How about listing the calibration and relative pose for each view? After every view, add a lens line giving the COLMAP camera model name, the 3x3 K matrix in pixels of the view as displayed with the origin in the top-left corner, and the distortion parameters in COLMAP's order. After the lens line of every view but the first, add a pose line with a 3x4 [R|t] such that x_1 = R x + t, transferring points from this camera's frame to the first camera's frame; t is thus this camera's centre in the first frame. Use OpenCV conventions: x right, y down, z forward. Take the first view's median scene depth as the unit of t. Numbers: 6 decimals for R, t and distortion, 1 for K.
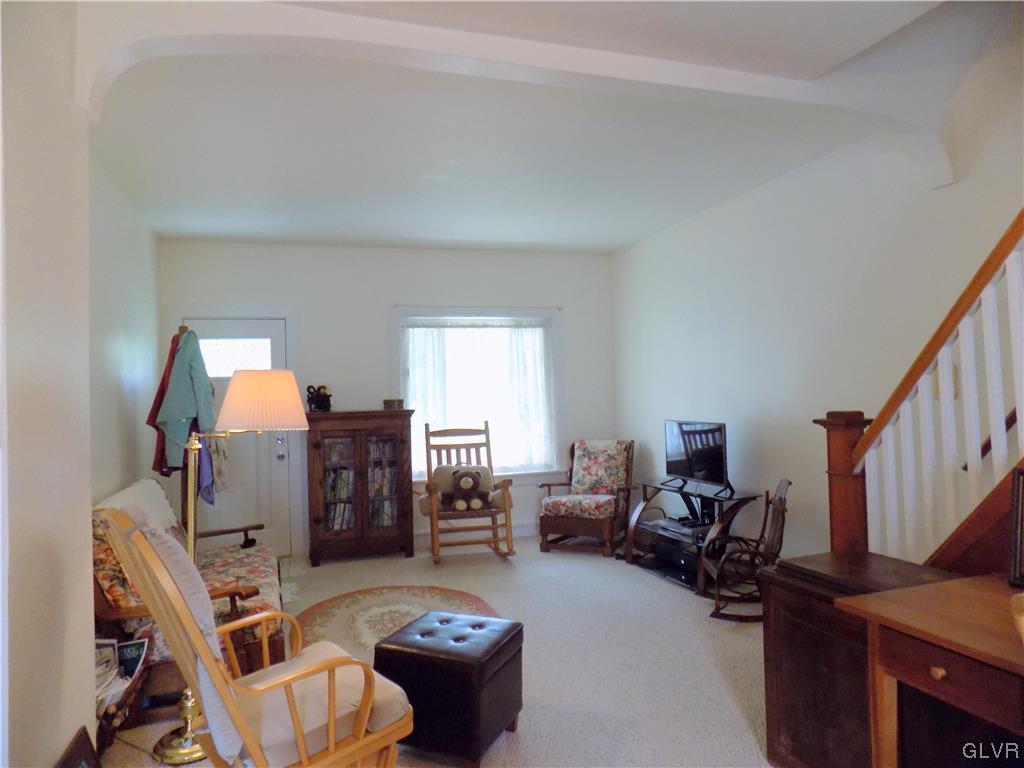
lens RADIAL K [[712.3, 0, 510.5], [0, 712.3, 383.3], [0, 0, 1]] dist [-0.019432, 0.039976]
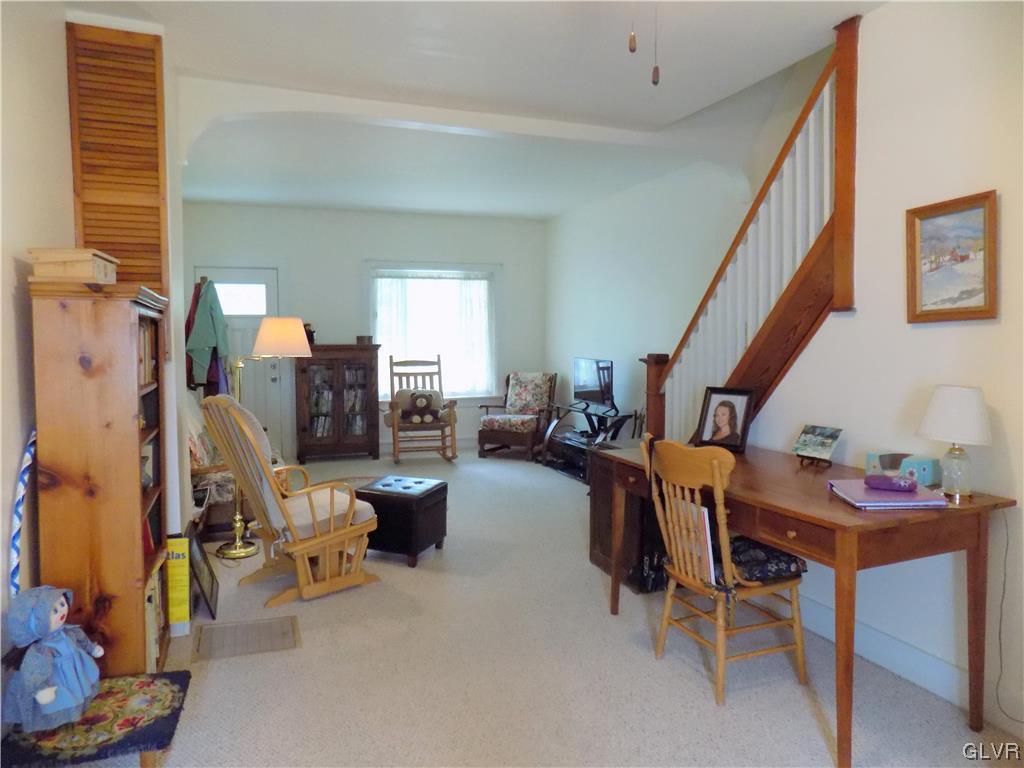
lens RADIAL K [[712.3, 0, 509.0], [0, 712.3, 383.2], [0, 0, 1]] dist [-0.019432, 0.039976]
pose [[0.998808, 0.023185, 0.042948, 0.038894], [-0.026952, 0.995638, 0.089319, -0.013290], [-0.040690, -0.090370, 0.995077, -0.271207]]
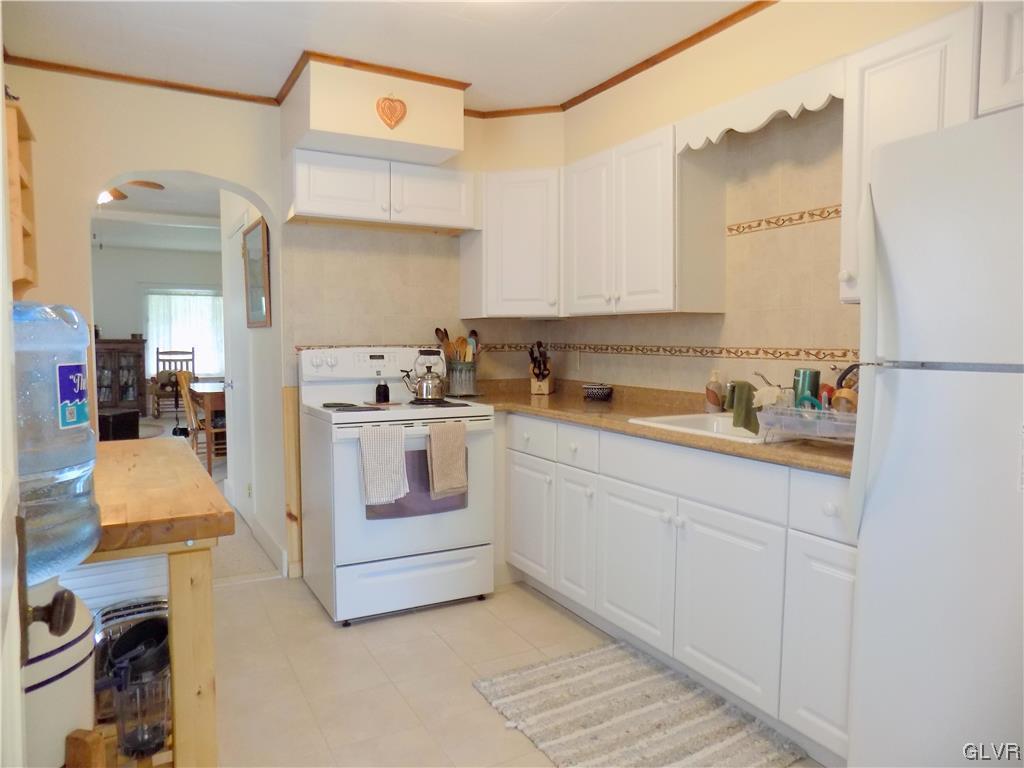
lens RADIAL K [[712.3, 0, 514.4], [0, 712.3, 382.5], [0, 0, 1]] dist [-0.019432, 0.039976]
pose [[0.988717, 0.026198, 0.147485, 0.549798], [-0.039098, 0.995591, 0.085261, -0.048302], [-0.144601, -0.090065, 0.985383, -1.000155]]
